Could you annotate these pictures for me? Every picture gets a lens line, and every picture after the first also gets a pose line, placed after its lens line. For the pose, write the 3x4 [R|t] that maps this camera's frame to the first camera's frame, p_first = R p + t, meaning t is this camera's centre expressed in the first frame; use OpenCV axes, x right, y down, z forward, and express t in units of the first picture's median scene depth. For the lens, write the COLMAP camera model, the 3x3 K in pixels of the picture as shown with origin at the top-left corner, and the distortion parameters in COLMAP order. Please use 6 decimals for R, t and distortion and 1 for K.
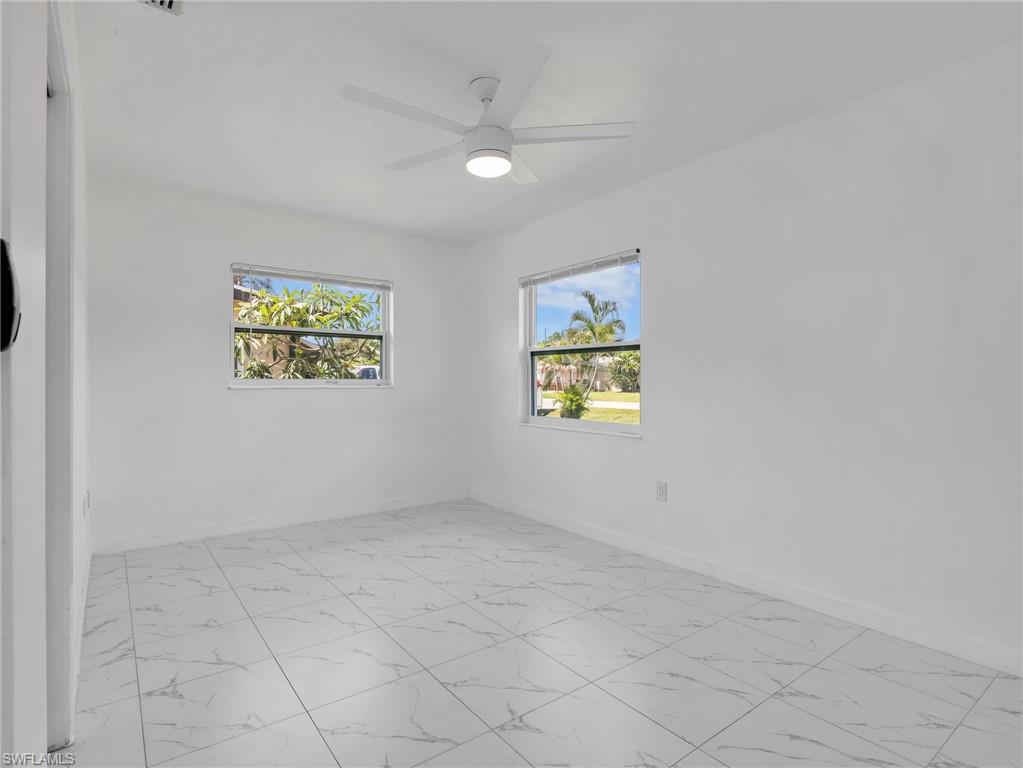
lens RADIAL K [[540.4, 0, 511.5], [0, 540.4, 384.0], [0, 0, 1]] dist [-0.000002, -0.000002]
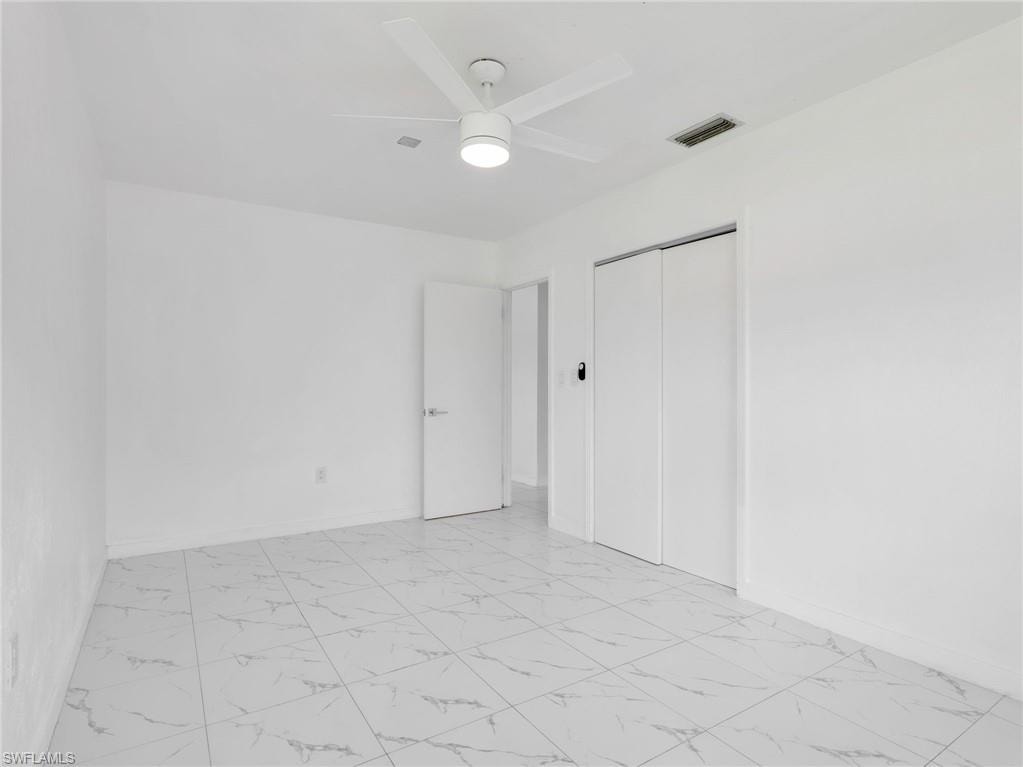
lens RADIAL K [[540.4, 0, 511.5], [0, 540.4, 383.5], [0, 0, 1]] dist [-0.000002, -0.000002]
pose [[-0.997343, -0.001998, 0.072820, -0.153104], [-0.002219, 0.999993, -0.002947, -0.002742], [-0.072814, -0.003101, -0.997341, 1.877446]]
